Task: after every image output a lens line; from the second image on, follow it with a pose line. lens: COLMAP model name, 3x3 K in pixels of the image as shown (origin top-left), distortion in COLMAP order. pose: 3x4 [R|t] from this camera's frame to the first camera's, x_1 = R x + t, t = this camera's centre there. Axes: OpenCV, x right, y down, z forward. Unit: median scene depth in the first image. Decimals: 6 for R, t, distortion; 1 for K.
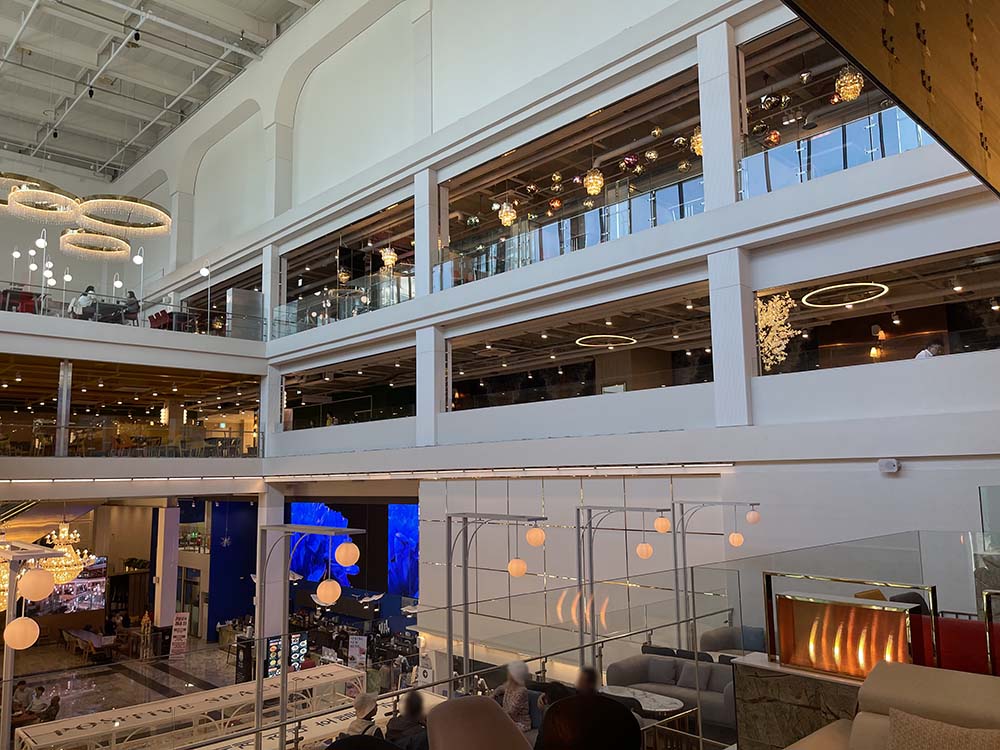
lens RADIAL K [[752.3, 0, 500.0], [0, 752.3, 375.0], [0, 0, 1]] dist [0.076439, -0.111395]
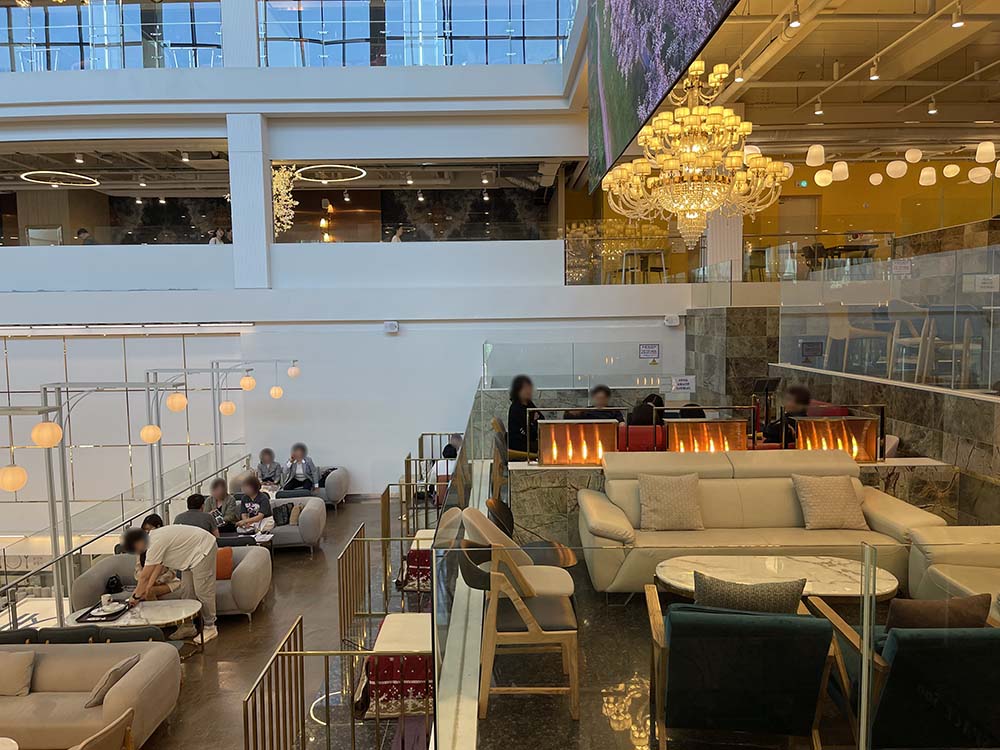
lens RADIAL K [[752.3, 0, 500.0], [0, 752.3, 375.0], [0, 0, 1]] dist [0.076439, -0.111395]
pose [[0.695051, -0.046214, 0.717473, -0.208411], [-0.094465, 0.983411, 0.154855, -0.009959], [-0.712727, -0.175408, 0.679155, 0.008262]]
